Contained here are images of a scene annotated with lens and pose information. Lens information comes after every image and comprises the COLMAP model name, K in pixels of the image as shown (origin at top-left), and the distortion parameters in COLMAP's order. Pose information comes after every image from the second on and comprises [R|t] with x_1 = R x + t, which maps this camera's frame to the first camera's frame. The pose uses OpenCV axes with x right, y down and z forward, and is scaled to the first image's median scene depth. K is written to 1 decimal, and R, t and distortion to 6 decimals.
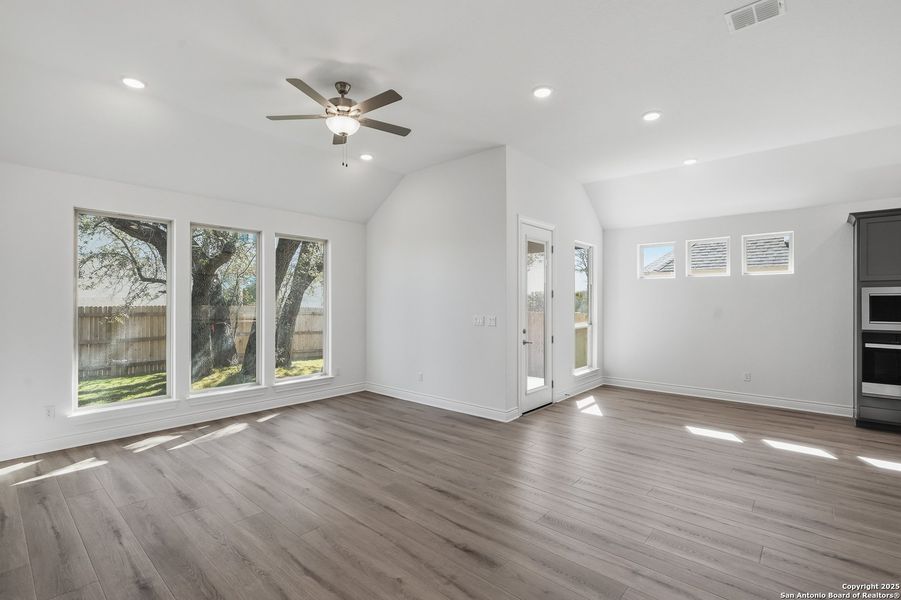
lens RADIAL K [[416.5, 0, 448.5], [0, 416.5, 299.9], [0, 0, 1]] dist [-0.014599, 0.005359]
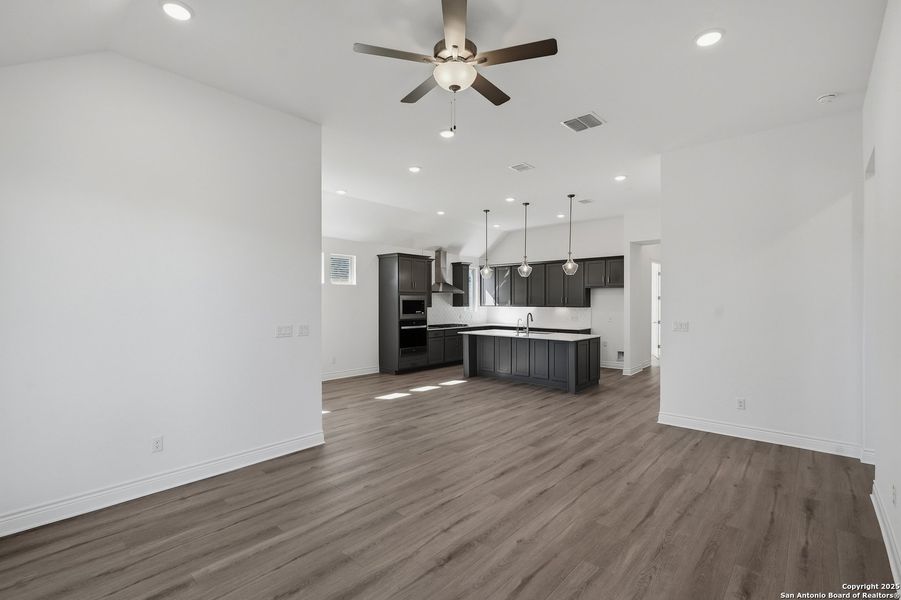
lens RADIAL K [[416.5, 0, 458.0], [0, 416.5, 305.0], [0, 0, 1]] dist [-0.014599, 0.005359]
pose [[-0.012231, -0.009064, 0.999884, -0.778274], [-0.006329, 0.999940, 0.008987, -0.006098], [-0.999905, -0.006218, -0.012288, 0.773671]]
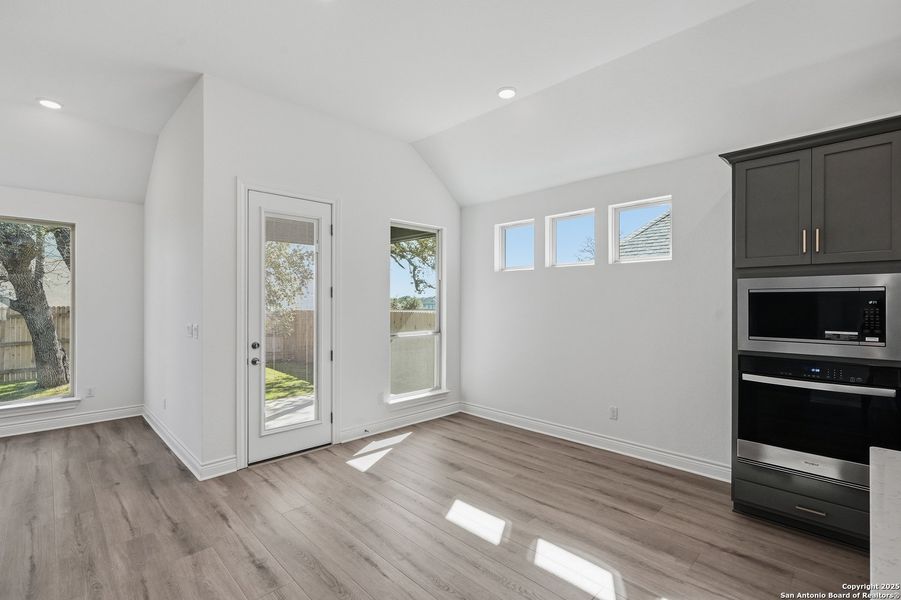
lens RADIAL K [[416.5, 0, 451.0], [0, 416.5, 299.8], [0, 0, 1]] dist [-0.014599, 0.005359]
pose [[0.997415, -0.001083, -0.071846, 0.632720], [0.001181, 0.999998, 0.001331, -0.001528], [0.071845, -0.001412, 0.997415, 0.376276]]
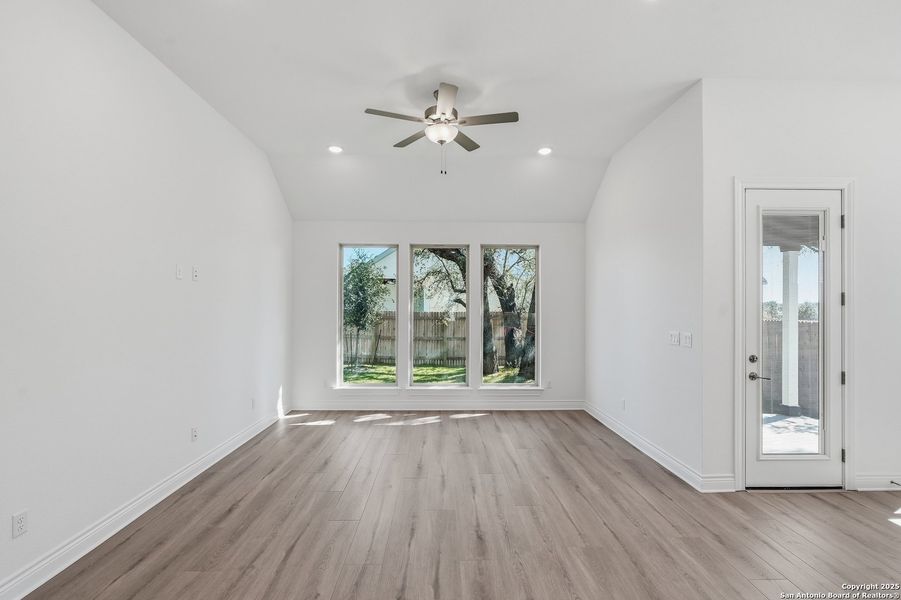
lens RADIAL K [[416.5, 0, 448.2], [0, 416.5, 307.7], [0, 0, 1]] dist [-0.014599, 0.005359]
pose [[0.674077, 0.001466, -0.738660, 0.378146], [0.001529, 0.999993, 0.003381, -0.005858], [0.738660, -0.003408, 0.674070, 0.264262]]
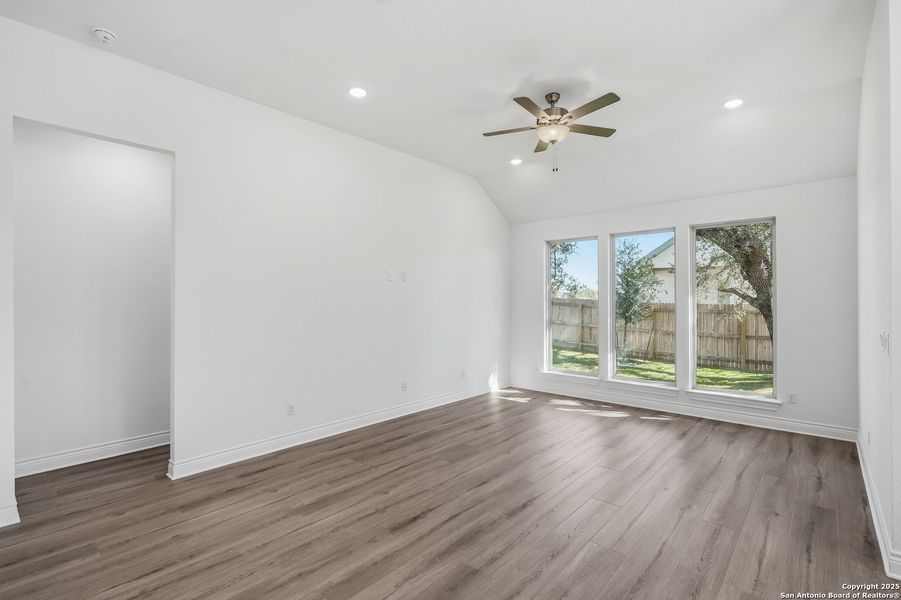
lens RADIAL K [[416.5, 0, 446.5], [0, 416.5, 299.3], [0, 0, 1]] dist [-0.014599, 0.005359]
pose [[-0.021667, -0.003550, -0.999759, 0.619591], [0.008663, 0.999955, -0.003738, 0.001072], [0.999728, -0.008742, -0.021635, 0.577843]]
